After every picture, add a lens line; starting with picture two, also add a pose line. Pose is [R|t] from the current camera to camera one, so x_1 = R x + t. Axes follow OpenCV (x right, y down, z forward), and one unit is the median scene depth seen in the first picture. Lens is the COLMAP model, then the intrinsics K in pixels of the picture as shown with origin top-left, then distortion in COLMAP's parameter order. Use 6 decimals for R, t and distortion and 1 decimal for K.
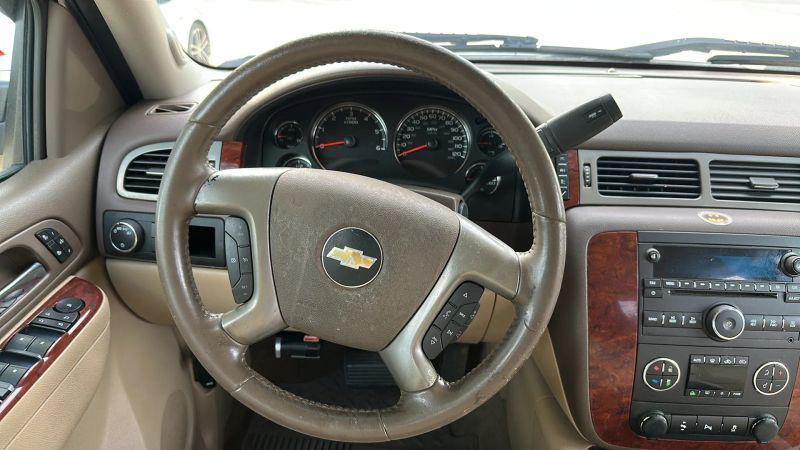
lens RADIAL K [[547.4, 0, 403.6], [0, 547.4, 212.5], [0, 0, 1]] dist [0.032217, -0.047492]
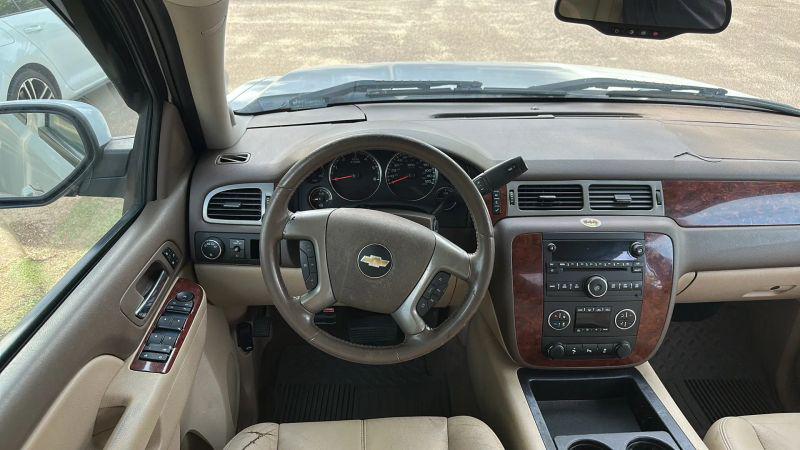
lens RADIAL K [[547.4, 0, 406.0], [0, 547.4, 223.2], [0, 0, 1]] dist [0.032217, -0.047492]
pose [[0.996280, -0.039267, 0.076704, -0.095918], [0.034045, 0.997088, 0.068240, -0.117753], [-0.079160, -0.065375, 0.994716, -0.565773]]
